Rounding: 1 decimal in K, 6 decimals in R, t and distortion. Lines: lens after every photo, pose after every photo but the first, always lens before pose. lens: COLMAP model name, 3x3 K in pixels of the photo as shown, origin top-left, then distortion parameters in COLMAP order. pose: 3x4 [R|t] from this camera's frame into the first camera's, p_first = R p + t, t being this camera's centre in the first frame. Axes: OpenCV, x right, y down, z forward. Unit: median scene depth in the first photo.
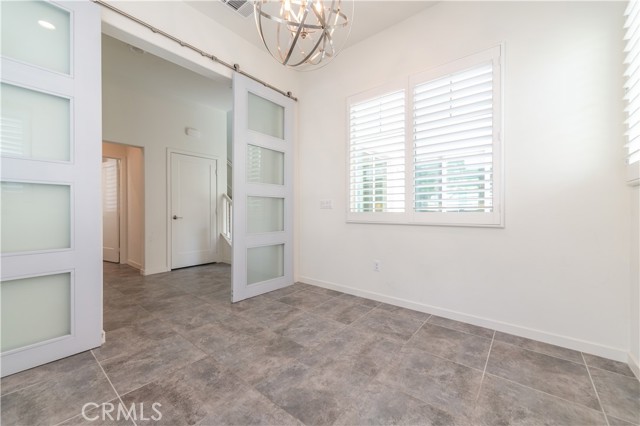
lens RADIAL K [[253.2, 0, 318.6], [0, 253.2, 212.7], [0, 0, 1]] dist [0.011719, -0.002803]
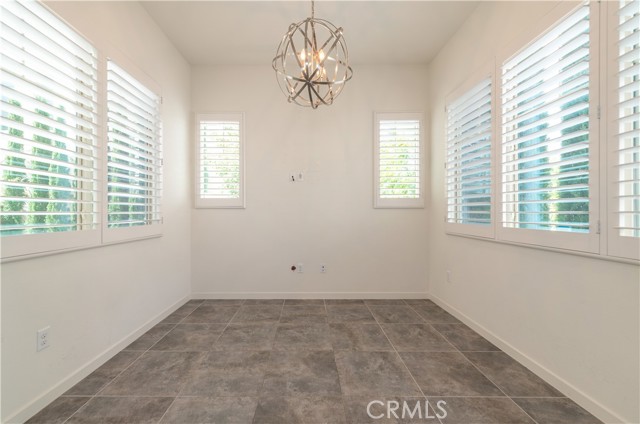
lens RADIAL K [[253.2, 0, 317.0], [0, 253.2, 211.5], [0, 0, 1]] dist [0.011719, -0.002803]
pose [[-0.657399, 0.000448, 0.753543, -0.823695], [0.004206, 0.999986, 0.003075, -0.069605], [-0.753531, 0.005191, -0.657392, 1.476701]]
